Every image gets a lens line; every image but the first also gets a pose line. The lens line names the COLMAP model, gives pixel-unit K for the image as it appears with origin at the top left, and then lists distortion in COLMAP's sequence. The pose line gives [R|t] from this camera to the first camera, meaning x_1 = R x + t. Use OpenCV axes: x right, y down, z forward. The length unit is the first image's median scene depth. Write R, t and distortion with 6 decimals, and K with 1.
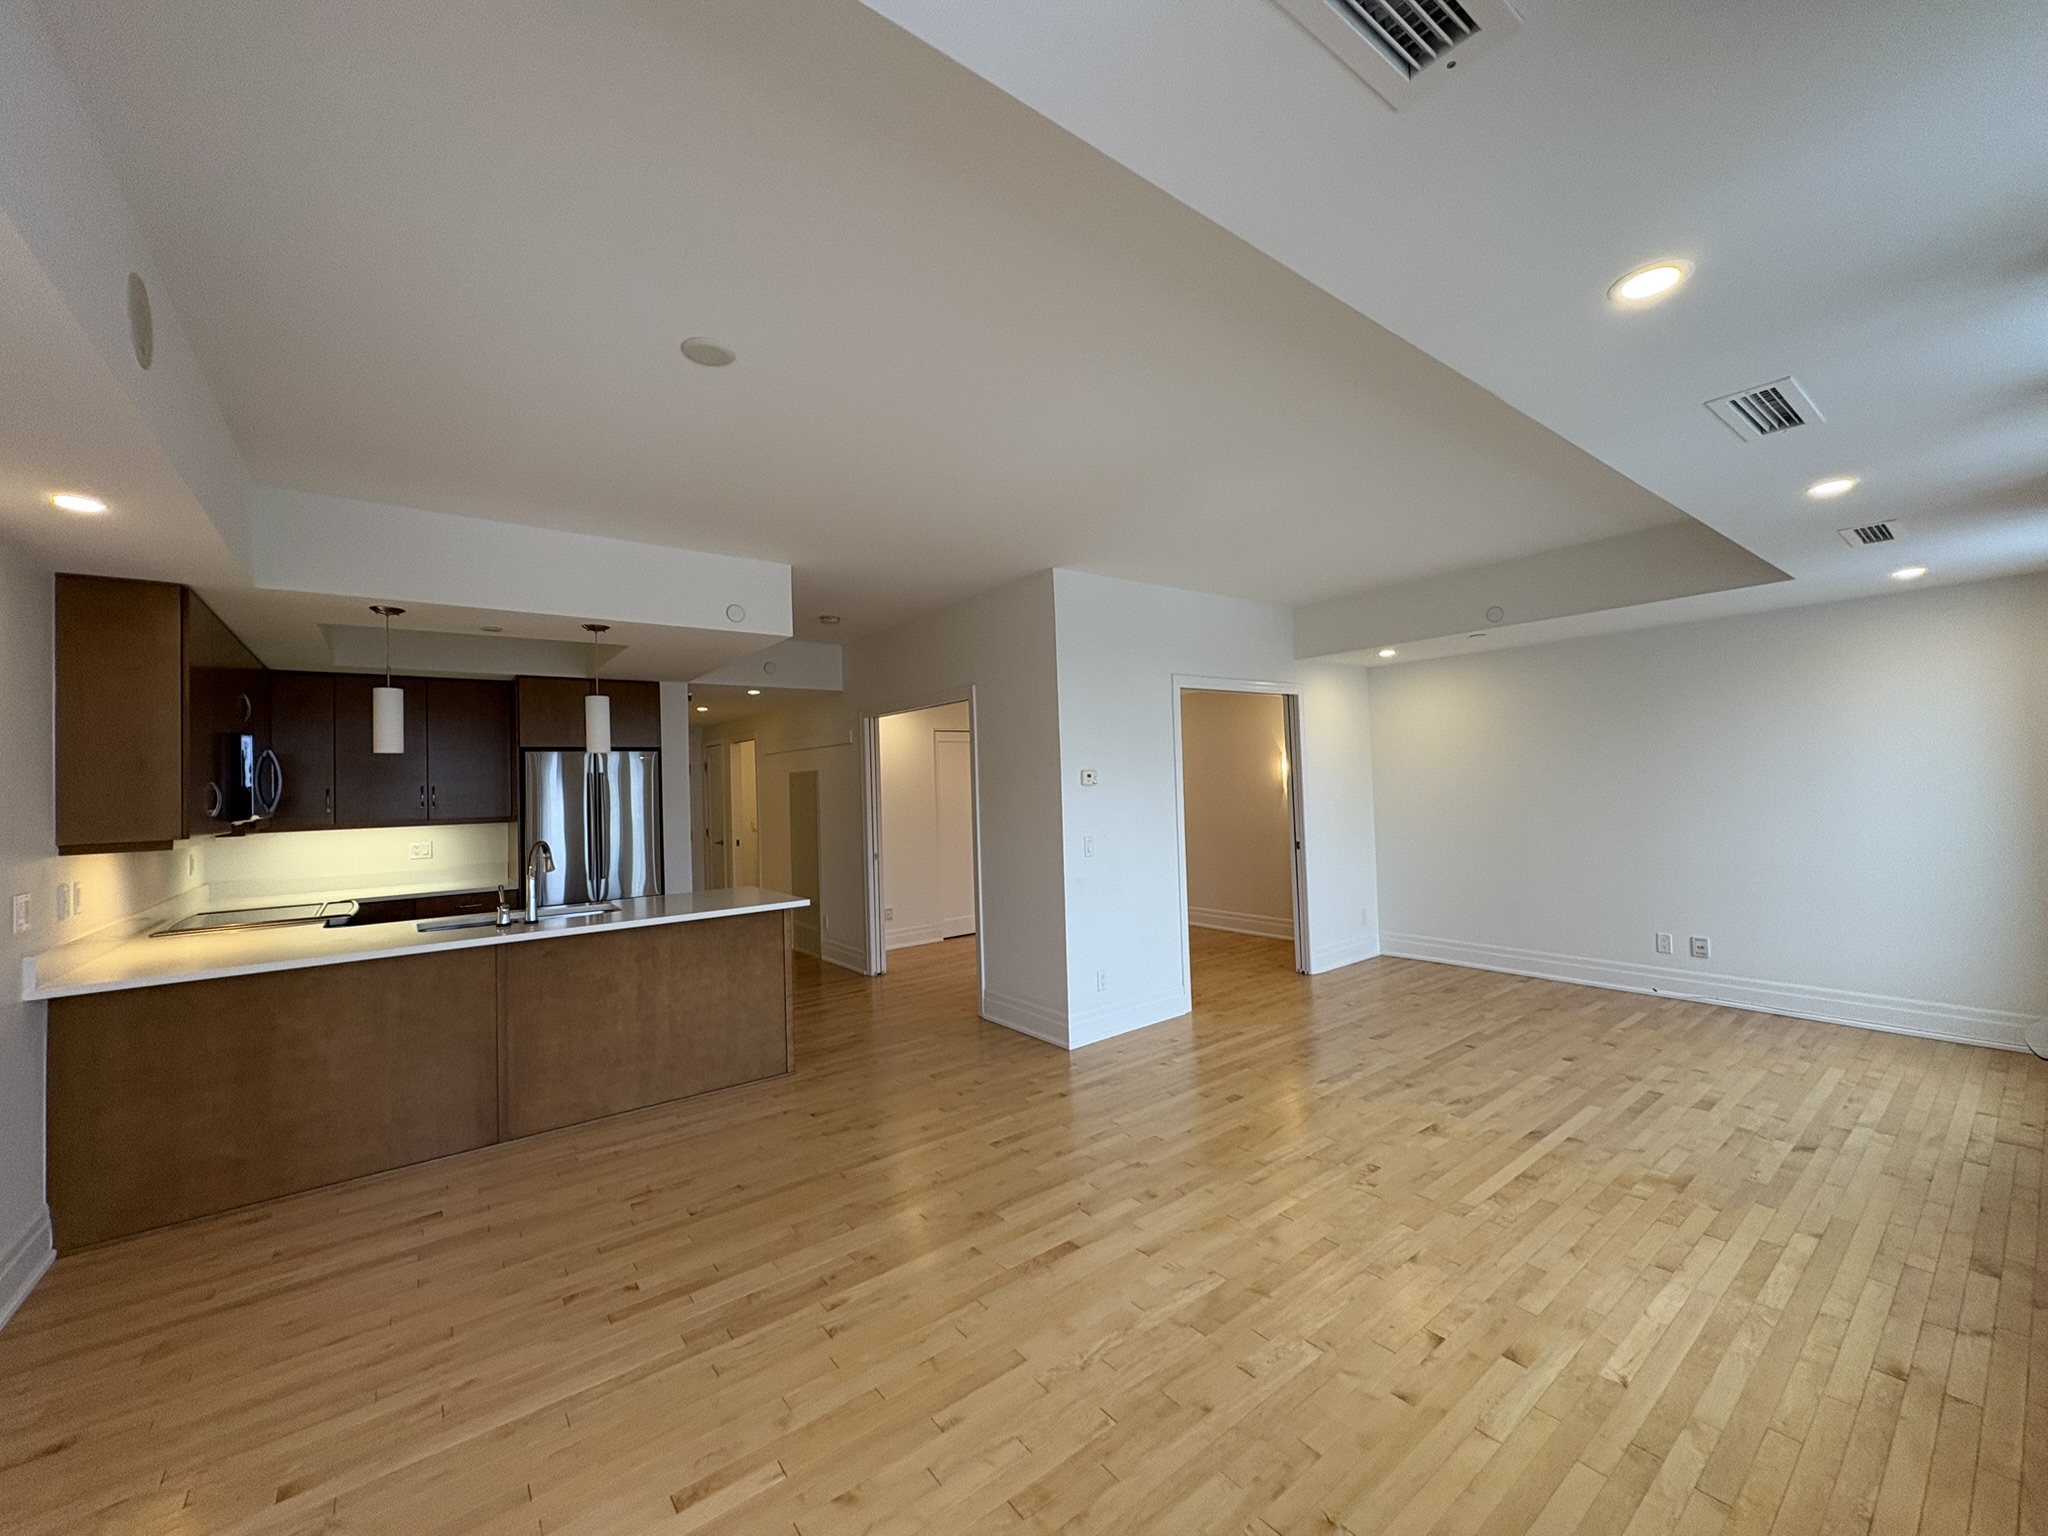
lens RADIAL K [[809.8, 0, 1025.8], [0, 809.8, 762.4], [0, 0, 1]] dist [0.001262, 0.000142]
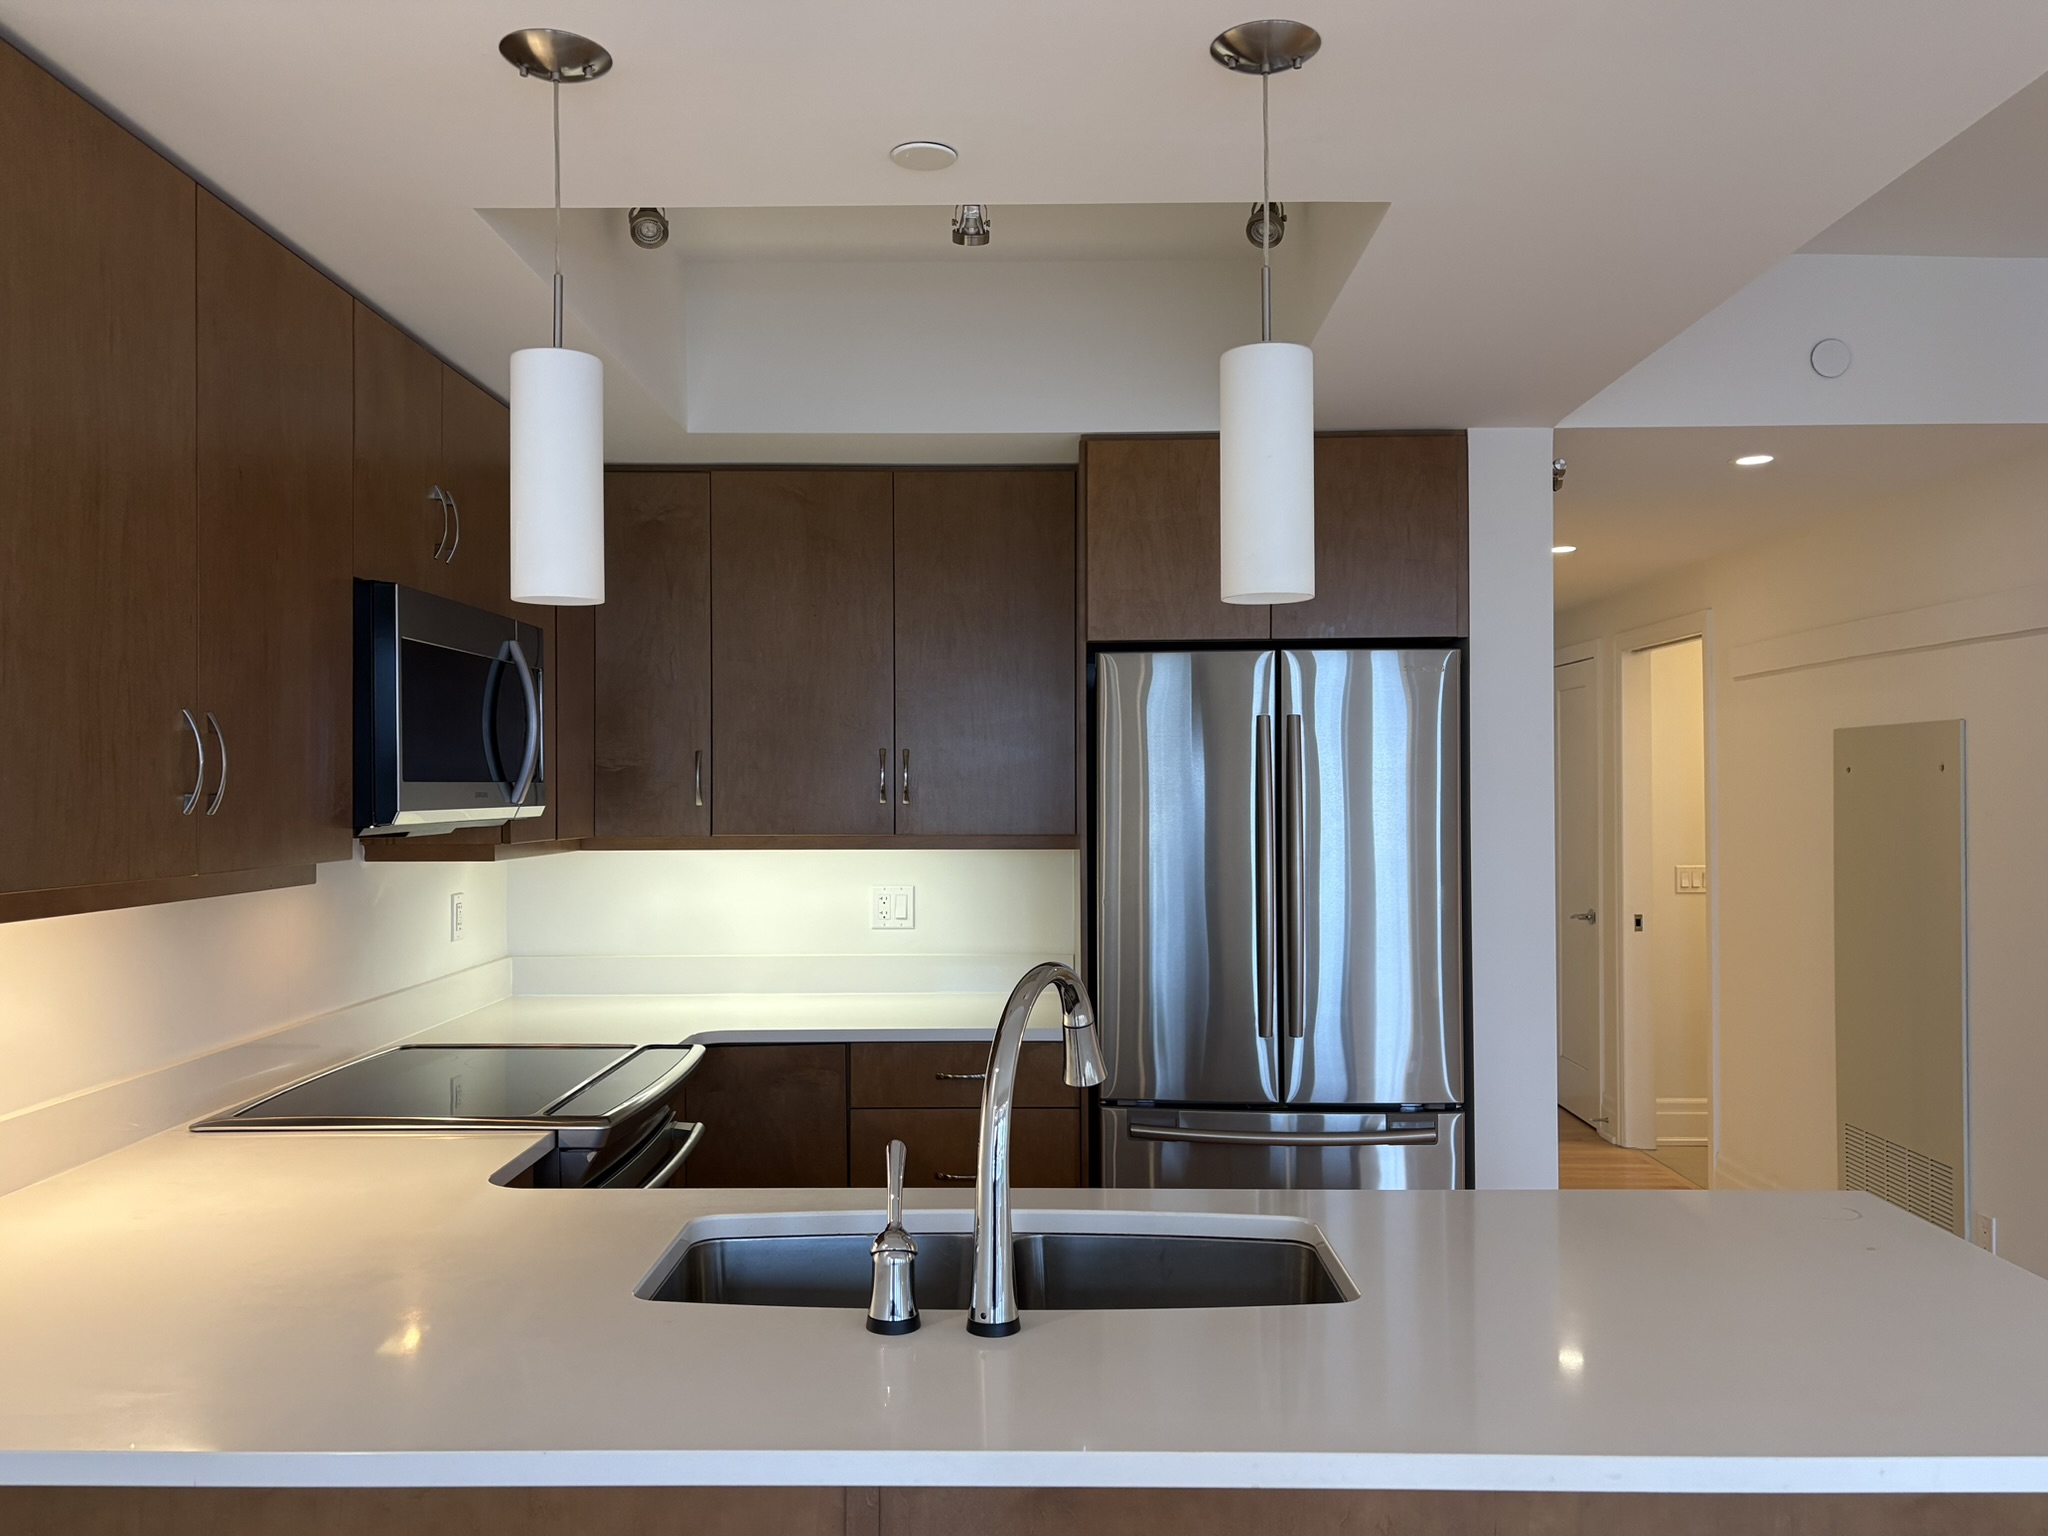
lens RADIAL K [[1570.4, 0, 1000.5], [0, 1570.4, 777.8], [0, 0, 1]] dist [0.037564, 0.000959]
pose [[0.778813, 0.024281, -0.626786, -0.309499], [-0.003839, 0.999416, 0.033946, 0.024556], [0.627244, -0.024031, 0.778452, 0.610157]]
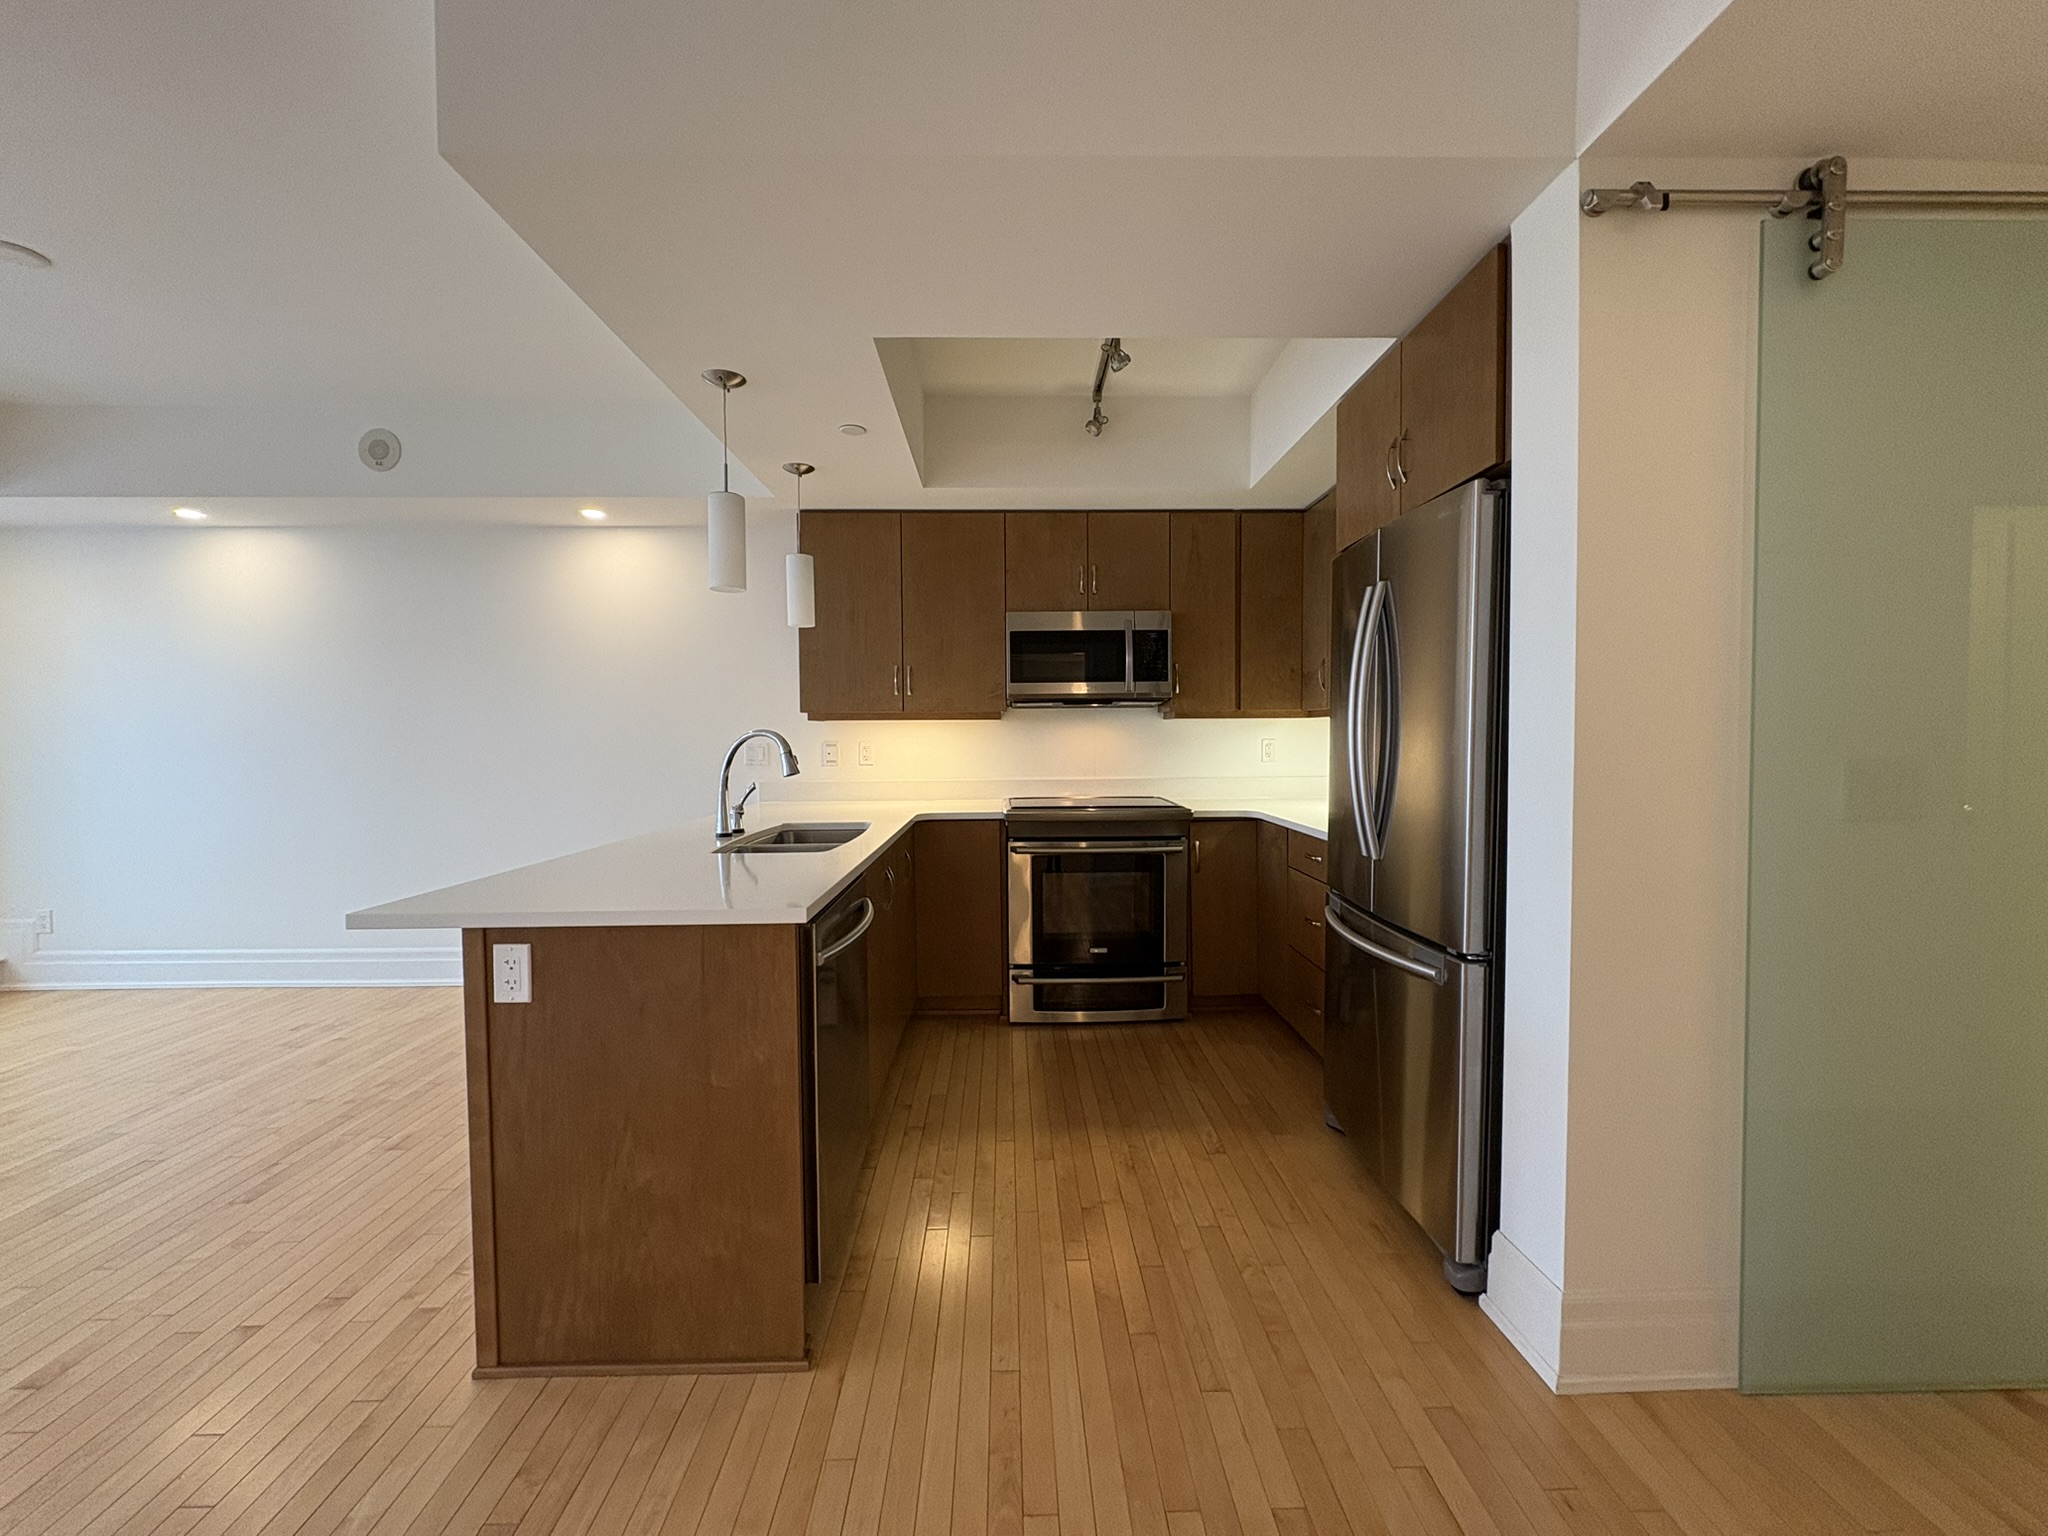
lens RADIAL K [[809.8, 0, 1025.8], [0, 809.8, 762.4], [0, 0, 1]] dist [0.001262, 0.000142]
pose [[-0.596438, 0.062022, -0.800259, -0.163520], [0.048410, 0.997975, 0.041265, 0.103989], [0.801198, -0.014129, -0.598233, 1.561731]]
